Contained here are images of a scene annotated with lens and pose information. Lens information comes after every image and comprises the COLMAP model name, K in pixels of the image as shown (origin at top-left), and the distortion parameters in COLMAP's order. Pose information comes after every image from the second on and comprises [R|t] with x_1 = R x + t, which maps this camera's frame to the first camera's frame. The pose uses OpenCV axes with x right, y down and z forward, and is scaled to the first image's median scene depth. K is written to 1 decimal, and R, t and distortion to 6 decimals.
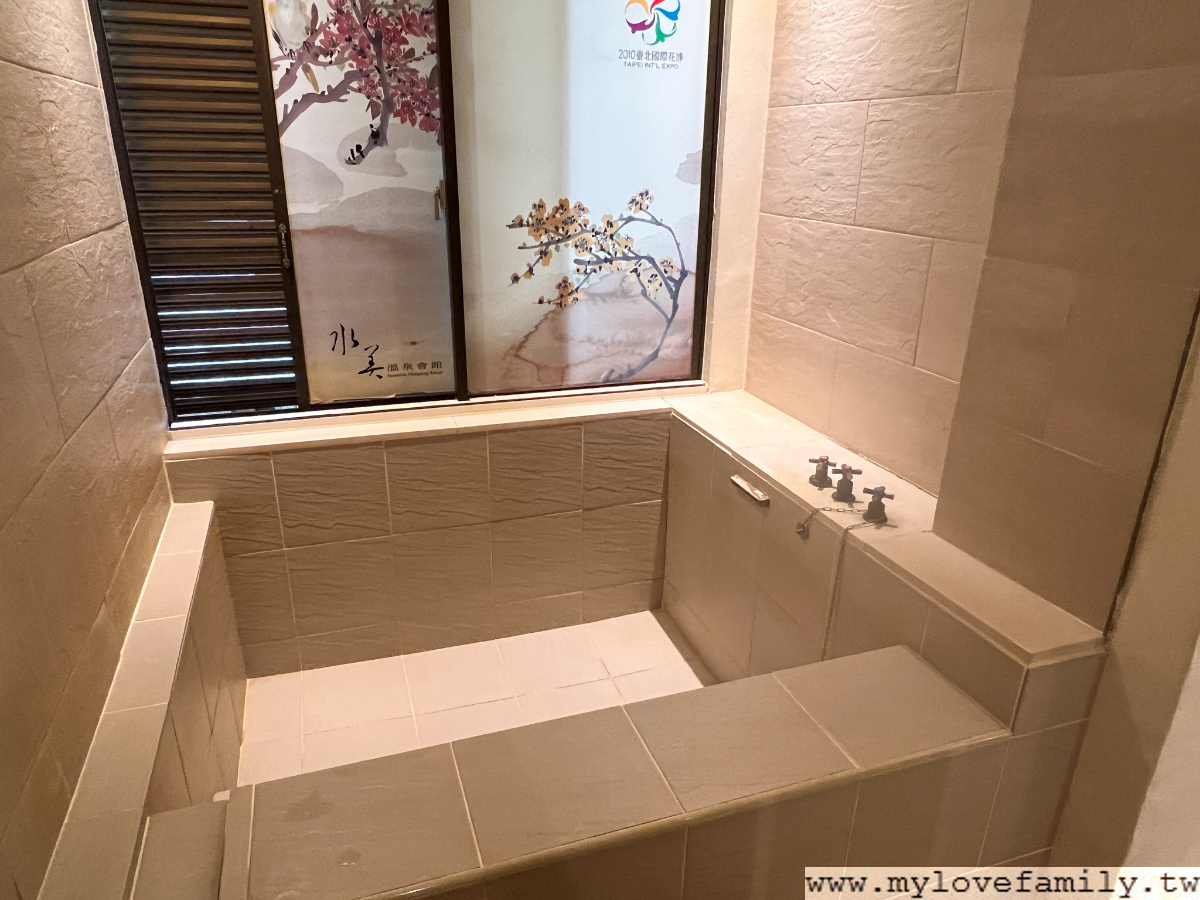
lens RADIAL K [[803.7, 0, 600.0], [0, 803.7, 450.0], [0, 0, 1]] dist [-0.000136, -0.002315]
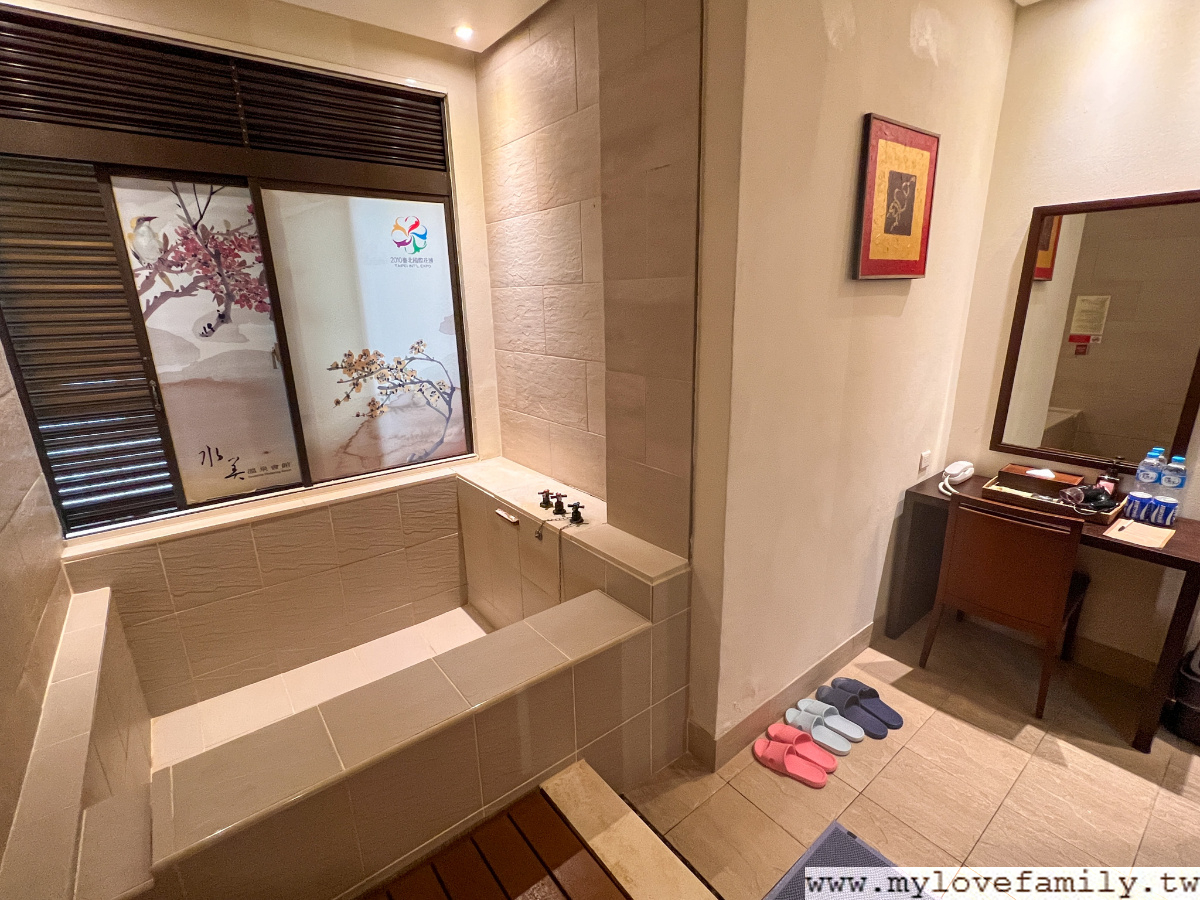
lens RADIAL K [[553.2, 0, 600.0], [0, 553.2, 450.0], [0, 0, 1]] dist [0.001207, 0.000142]
pose [[0.945949, -0.118518, 0.301884, 0.040108], [0.144290, 0.987433, -0.064467, 0.015364], [-0.290450, 0.104541, 0.951162, -0.137806]]
